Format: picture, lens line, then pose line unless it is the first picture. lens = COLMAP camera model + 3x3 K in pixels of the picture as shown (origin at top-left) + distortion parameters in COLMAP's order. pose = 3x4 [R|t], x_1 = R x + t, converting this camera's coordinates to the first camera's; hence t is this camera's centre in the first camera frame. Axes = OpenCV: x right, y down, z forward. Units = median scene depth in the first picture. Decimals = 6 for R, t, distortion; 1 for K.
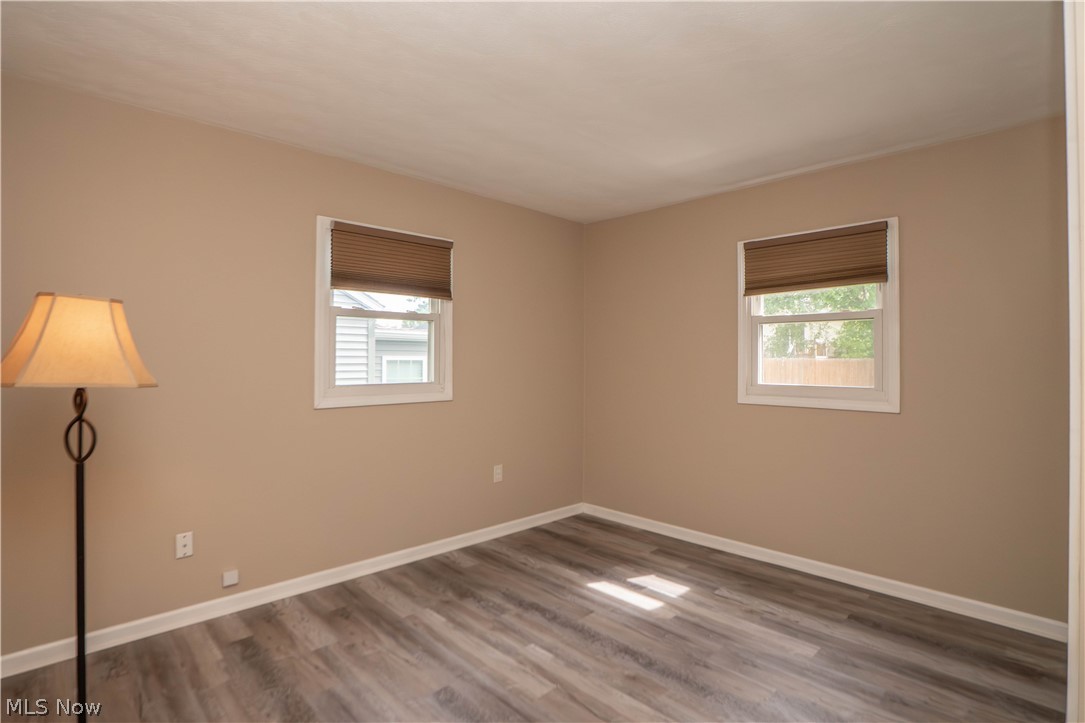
lens RADIAL K [[545.8, 0, 526.3], [0, 545.8, 364.4], [0, 0, 1]] dist [-0.038419, 0.008519]
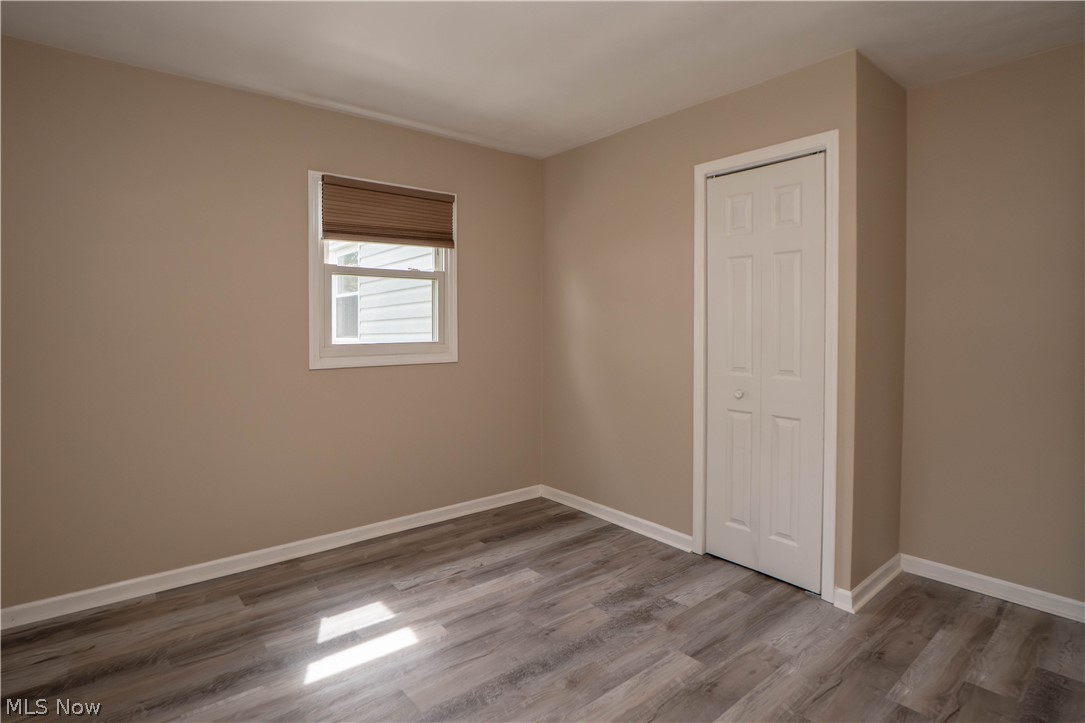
lens RADIAL K [[534.1, 0, 542.8], [0, 534.1, 339.5], [0, 0, 1]] dist [-0.025294, 0.000963]
pose [[0.080668, -0.029116, 0.996316, -0.461547], [0.016184, 0.999480, 0.027899, 0.012573], [-0.996610, 0.013874, 0.081097, 0.722897]]
